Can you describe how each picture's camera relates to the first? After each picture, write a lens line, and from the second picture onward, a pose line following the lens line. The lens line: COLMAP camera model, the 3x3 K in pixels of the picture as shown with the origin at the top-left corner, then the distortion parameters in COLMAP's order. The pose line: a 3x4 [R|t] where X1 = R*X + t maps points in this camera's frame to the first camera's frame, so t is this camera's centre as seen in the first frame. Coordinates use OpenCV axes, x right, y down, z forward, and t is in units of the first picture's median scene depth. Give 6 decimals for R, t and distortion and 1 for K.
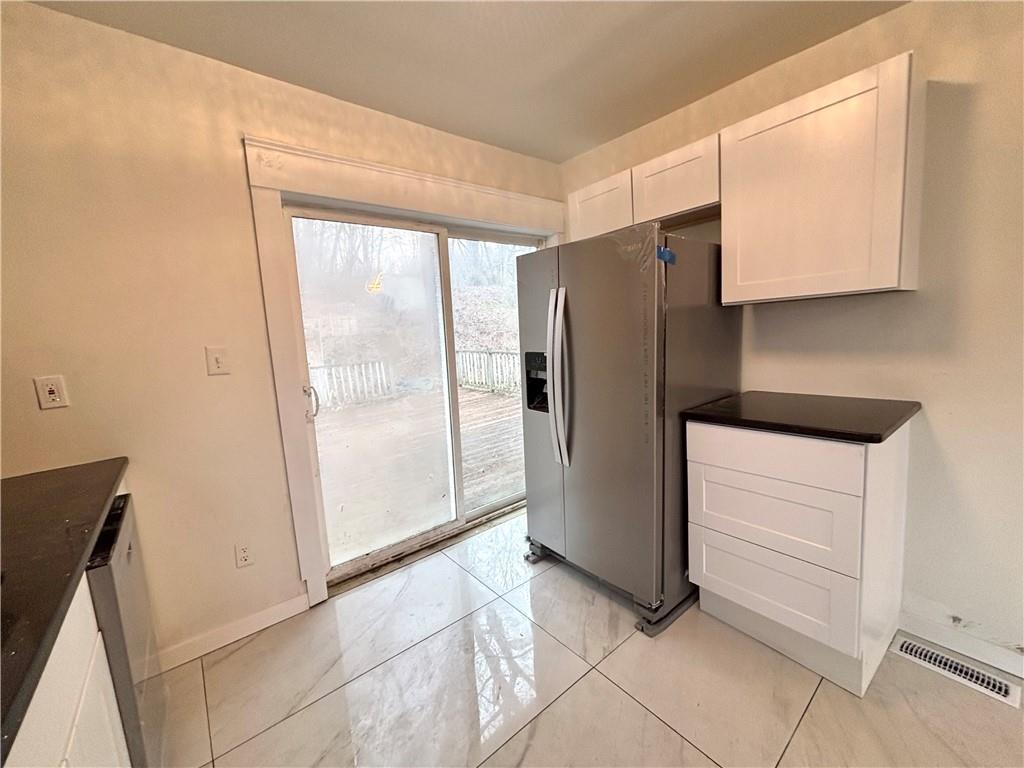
lens RADIAL K [[415.4, 0, 510.2], [0, 415.4, 375.4], [0, 0, 1]] dist [0.007612, -0.001764]
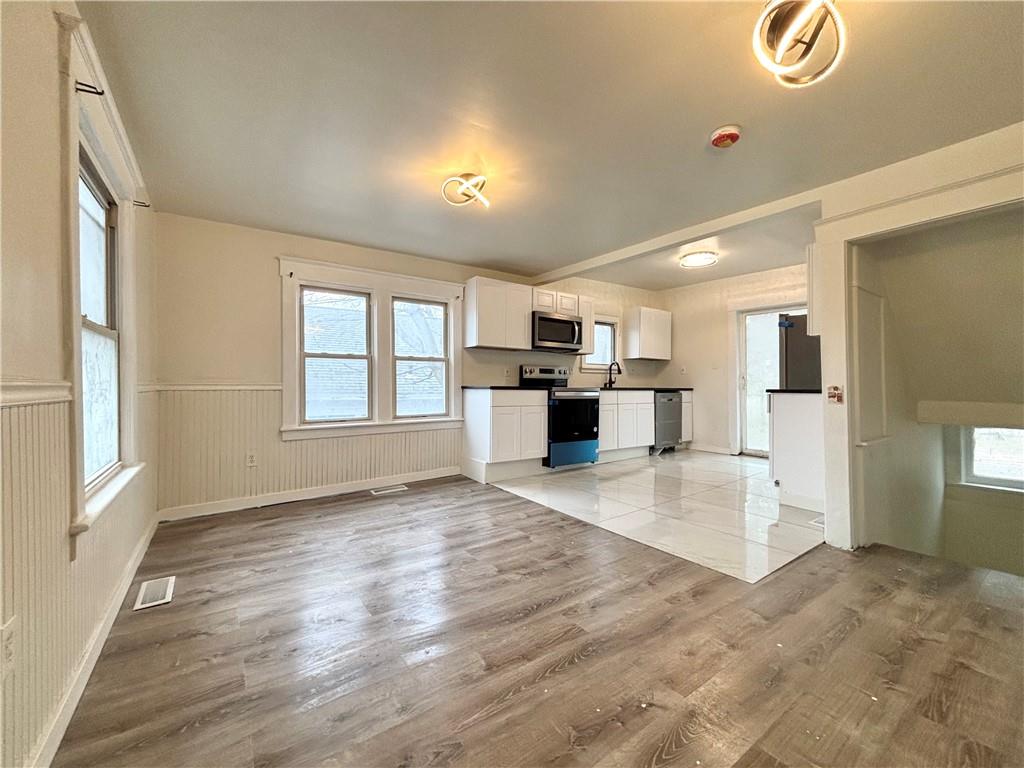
lens RADIAL K [[415.4, 0, 504.8], [0, 415.4, 382.0], [0, 0, 1]] dist [0.007612, -0.001764]
pose [[-0.073739, 0.059923, -0.995476, 2.397833], [-0.105049, 0.992173, 0.067506, 0.044620], [0.991729, 0.109552, -0.066867, -0.382151]]
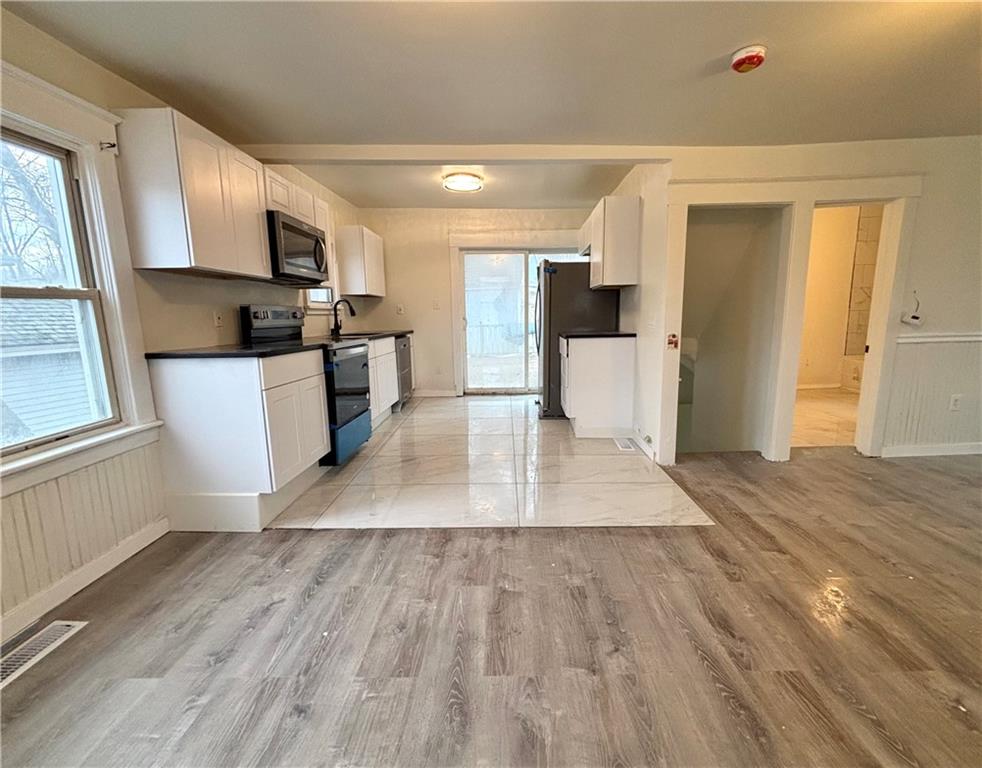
lens RADIAL K [[432.6, 0, 506.0], [0, 432.6, 386.7], [0, 0, 1]] dist [-0.000465, -0.000816]
pose [[0.777040, 0.161593, -0.608355, 1.532961], [-0.106615, 0.986309, 0.125809, 0.092801], [0.620356, -0.032899, 0.783630, -1.070494]]
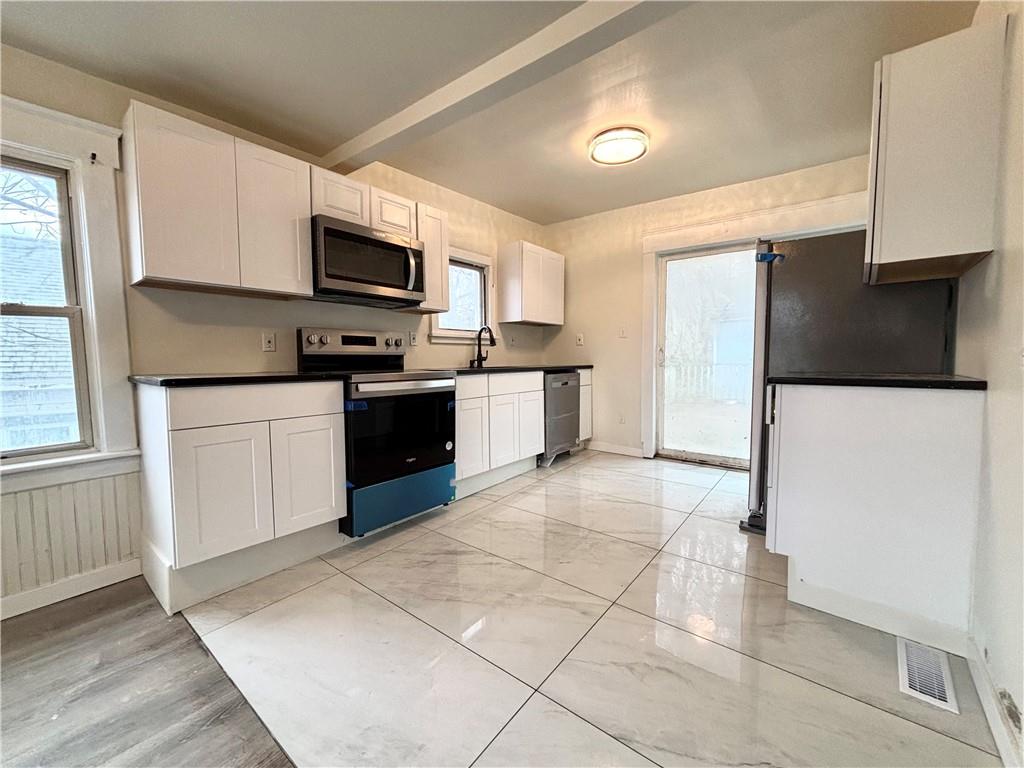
lens RADIAL K [[415.4, 0, 509.3], [0, 415.4, 381.9], [0, 0, 1]] dist [0.007612, -0.001764]
pose [[0.214364, 0.127309, -0.968422, 1.276858], [-0.111304, 0.988195, 0.105271, 0.057762], [0.970391, 0.085223, 0.226003, -0.120655]]
